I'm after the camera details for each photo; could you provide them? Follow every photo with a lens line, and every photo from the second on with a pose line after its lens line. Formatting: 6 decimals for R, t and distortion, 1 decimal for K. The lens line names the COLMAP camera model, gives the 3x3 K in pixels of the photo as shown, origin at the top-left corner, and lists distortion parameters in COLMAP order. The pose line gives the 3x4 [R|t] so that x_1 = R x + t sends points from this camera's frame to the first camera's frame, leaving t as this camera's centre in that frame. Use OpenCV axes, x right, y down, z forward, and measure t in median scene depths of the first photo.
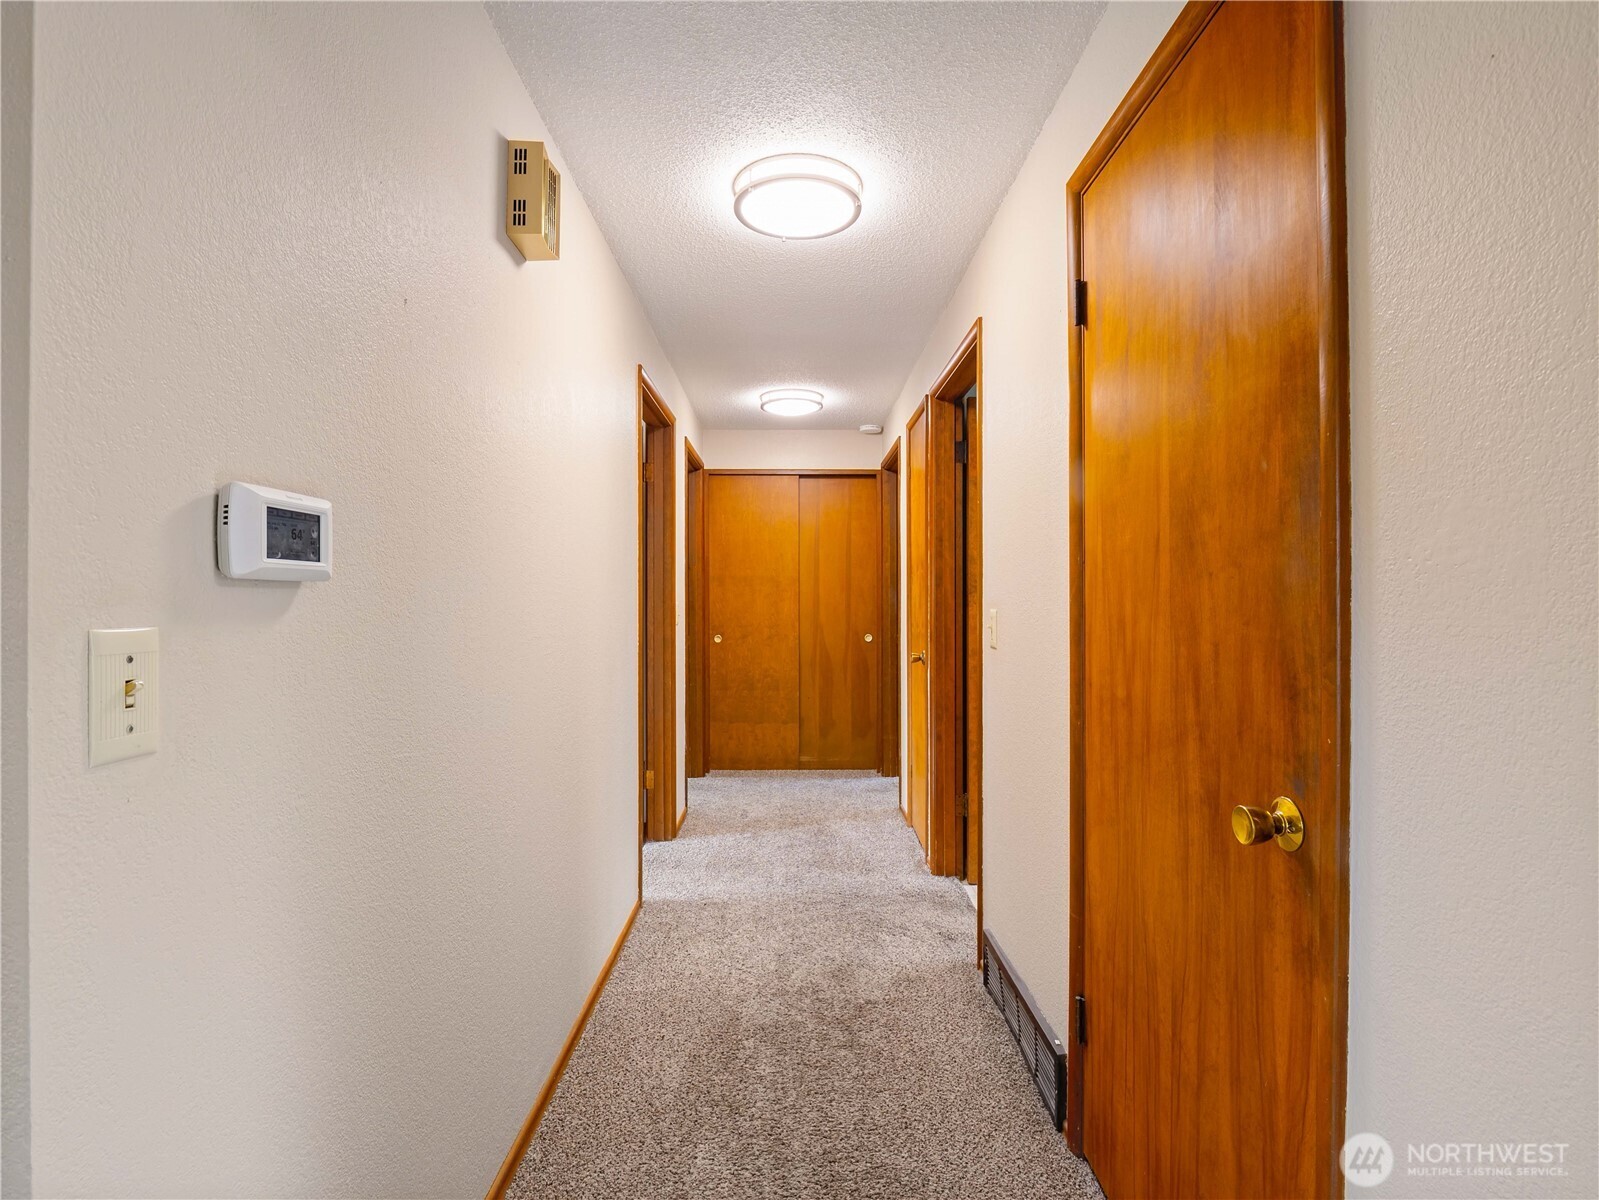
lens RADIAL K [[780.7, 0, 800.4], [0, 780.7, 606.3], [0, 0, 1]] dist [-0.017811, -0.000693]
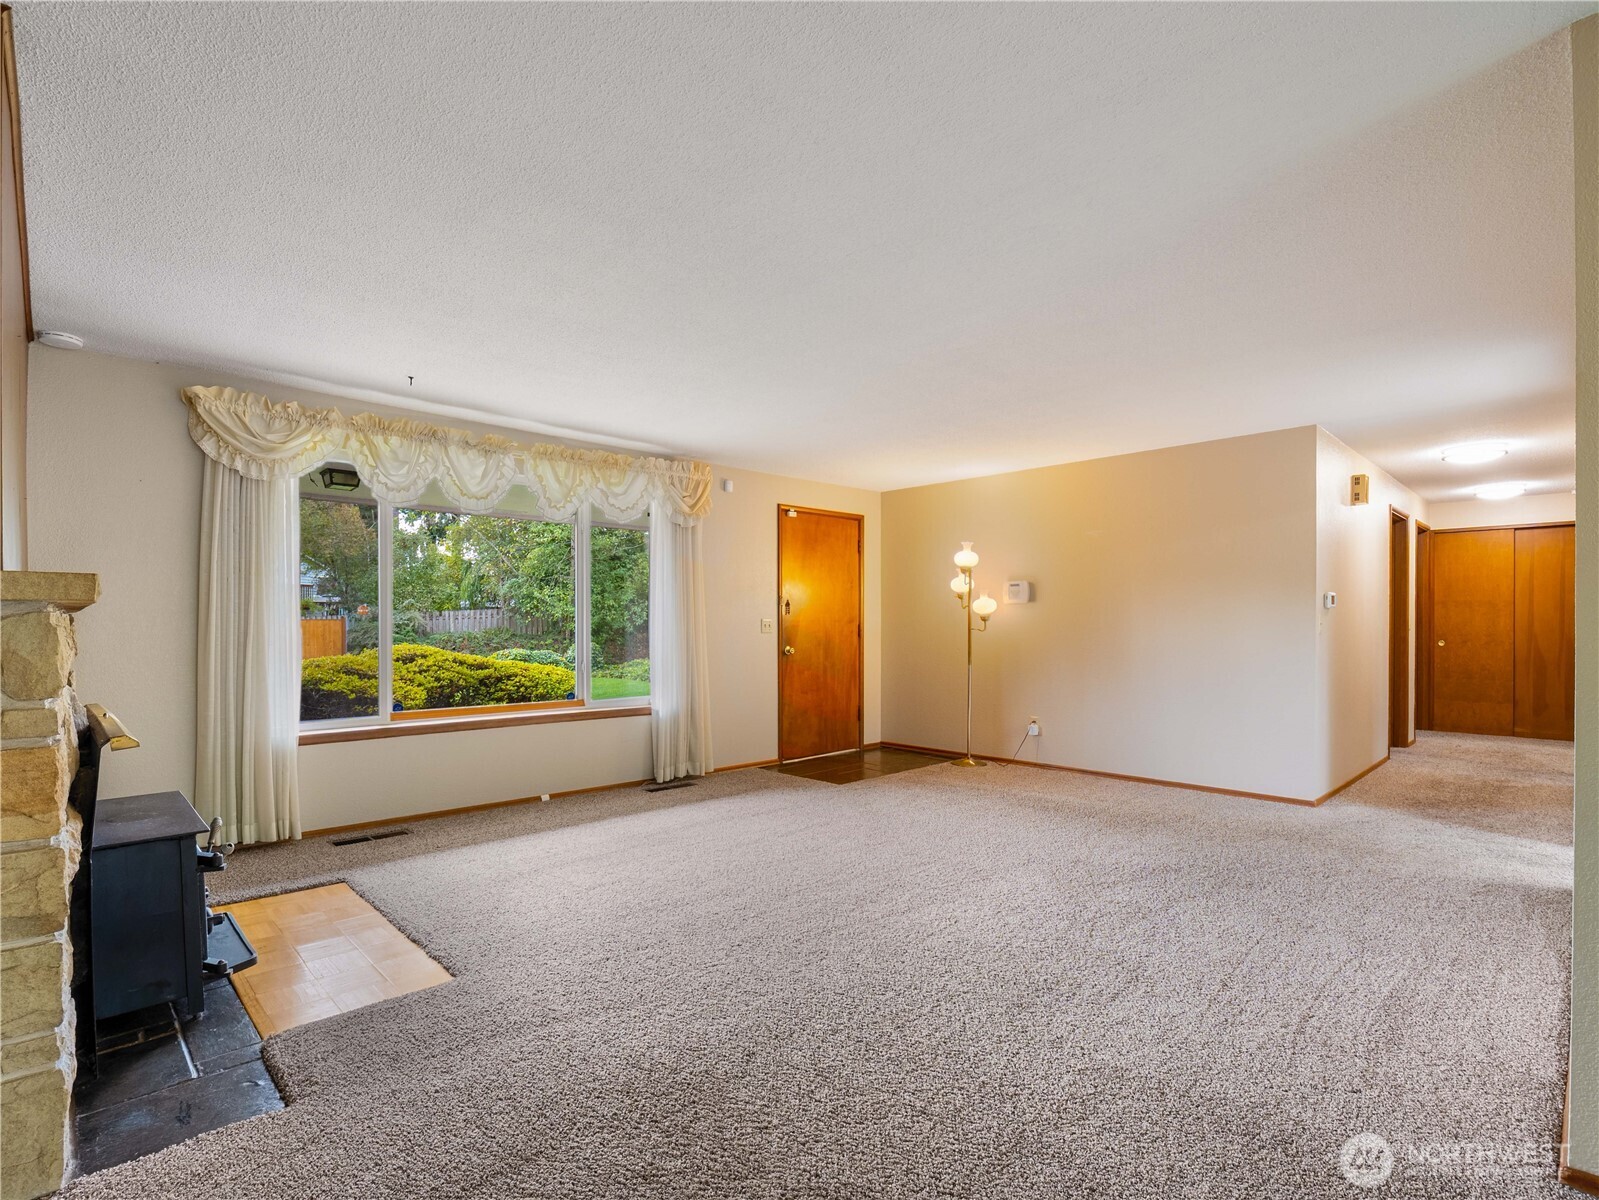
lens RADIAL K [[778.9, 0, 800.2], [0, 778.9, 637.9], [0, 0, 1]] dist [-0.018395, -0.000396]
pose [[0.687630, 0.009365, -0.726000, 0.117433], [-0.000008, 0.999917, 0.012891, 0.012960], [0.726061, -0.008859, 0.687573, -0.894078]]
